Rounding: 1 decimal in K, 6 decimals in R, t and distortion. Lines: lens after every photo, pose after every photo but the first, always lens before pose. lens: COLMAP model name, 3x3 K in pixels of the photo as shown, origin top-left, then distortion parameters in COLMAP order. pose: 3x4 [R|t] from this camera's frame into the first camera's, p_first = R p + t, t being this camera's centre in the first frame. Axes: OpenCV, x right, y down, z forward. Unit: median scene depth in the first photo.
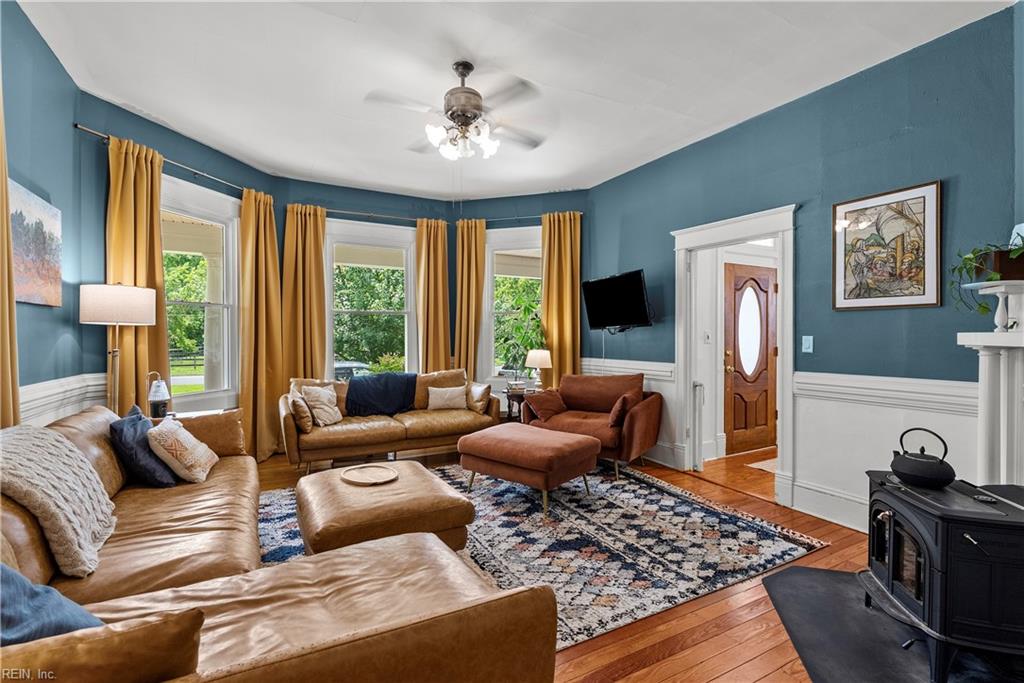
lens RADIAL K [[473.0, 0, 512.0], [0, 473.0, 341.5], [0, 0, 1]] dist [-0.000957, 0.000479]
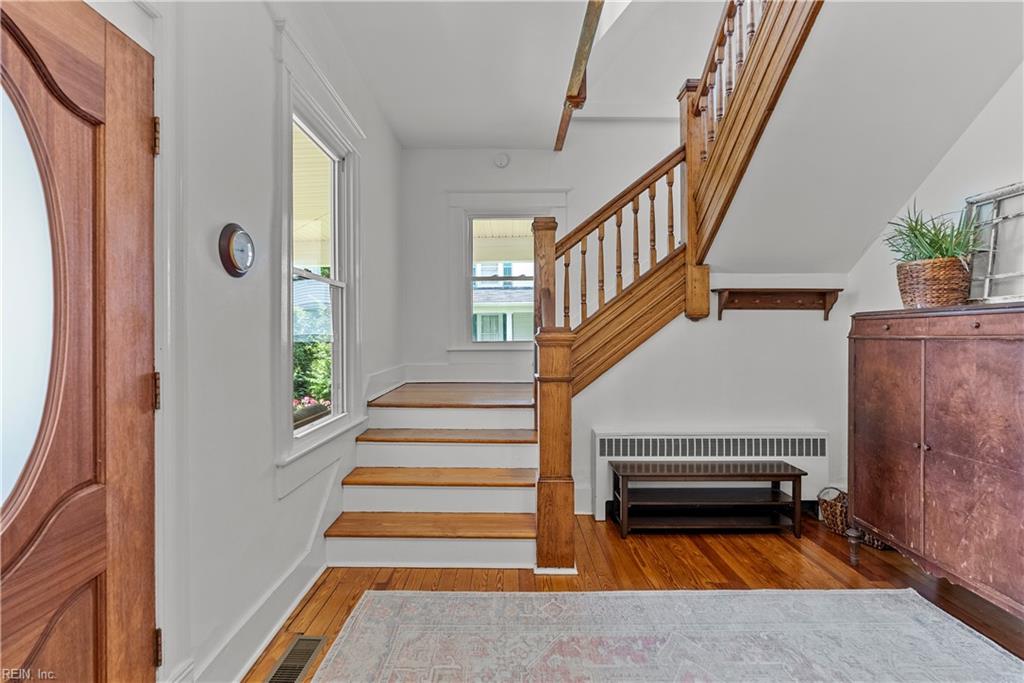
lens RADIAL K [[473.0, 0, 512.0], [0, 473.0, 341.5], [0, 0, 1]] dist [-0.000957, 0.000479]
pose [[0.468473, -0.005767, 0.883459, 0.429637], [0.006071, 0.999976, 0.003309, -0.004439], [-0.883457, 0.003814, 0.468497, 0.720302]]
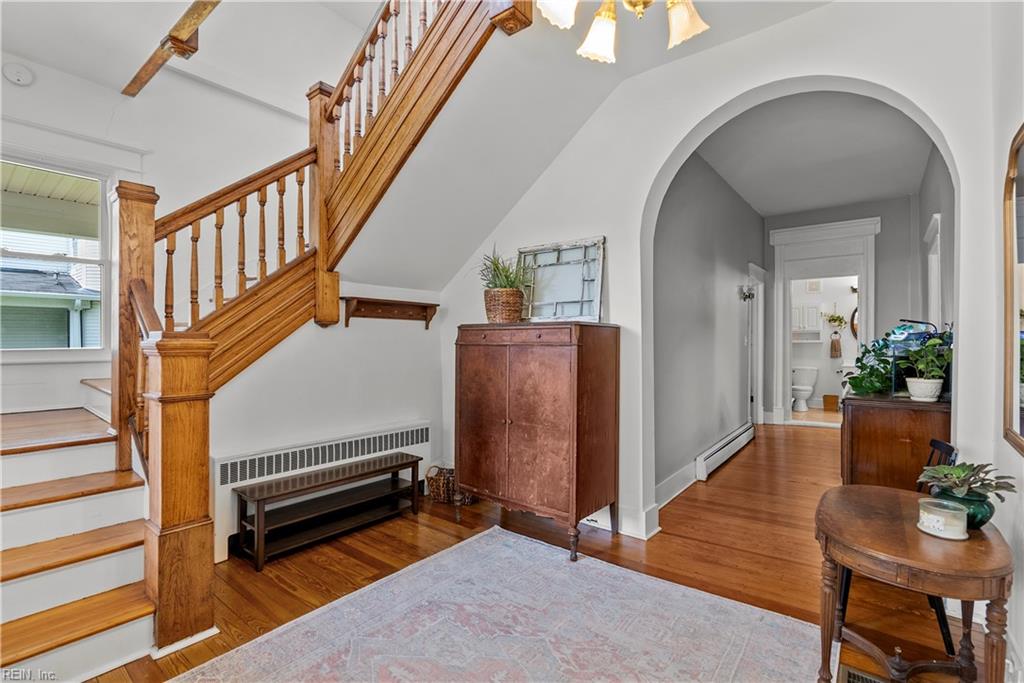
lens RADIAL K [[476.3, 0, 510.8], [0, 476.3, 348.7], [0, 0, 1]] dist [0.000039, 0.001177]
pose [[-0.396382, -0.010172, 0.918029, 0.416547], [0.008242, 0.999859, 0.014638, -0.010038], [-0.918048, 0.013368, -0.396243, 0.938542]]
